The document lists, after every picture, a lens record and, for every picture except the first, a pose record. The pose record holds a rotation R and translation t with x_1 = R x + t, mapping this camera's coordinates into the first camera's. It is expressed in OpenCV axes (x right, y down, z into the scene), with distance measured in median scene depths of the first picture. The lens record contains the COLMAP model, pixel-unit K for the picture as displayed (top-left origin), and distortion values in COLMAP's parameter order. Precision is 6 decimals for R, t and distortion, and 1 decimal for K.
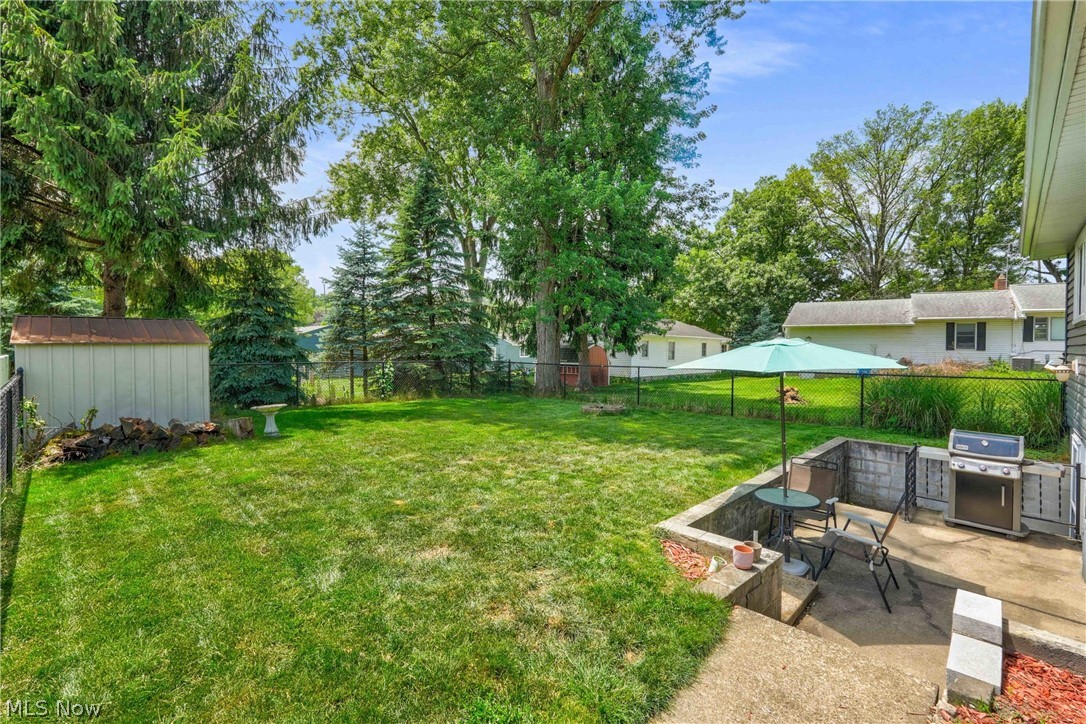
lens RADIAL K [[486.1, 0, 542.4], [0, 486.1, 347.5], [0, 0, 1]] dist [-0.013957, 0.007200]
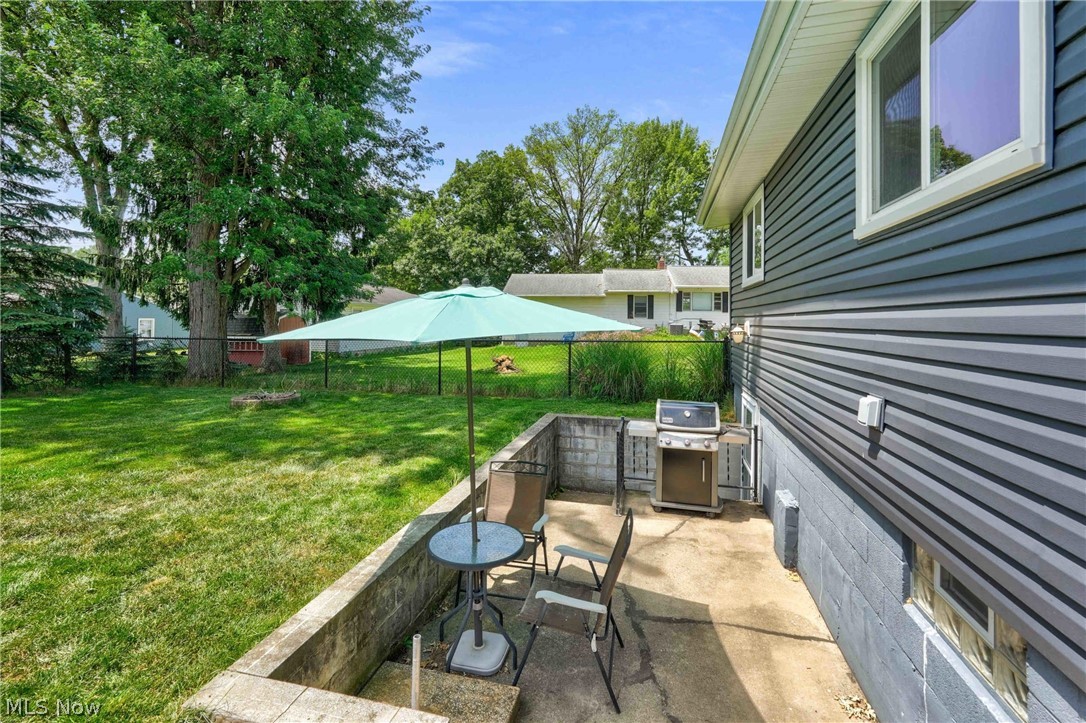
lens RADIAL K [[475.5, 0, 537.5], [0, 475.5, 356.9], [0, 0, 1]] dist [-0.018688, 0.006536]
pose [[0.864468, -0.043413, 0.500810, 0.070737], [0.004771, 0.996927, 0.078185, 0.006625], [-0.502665, -0.065199, 0.862019, 0.115276]]
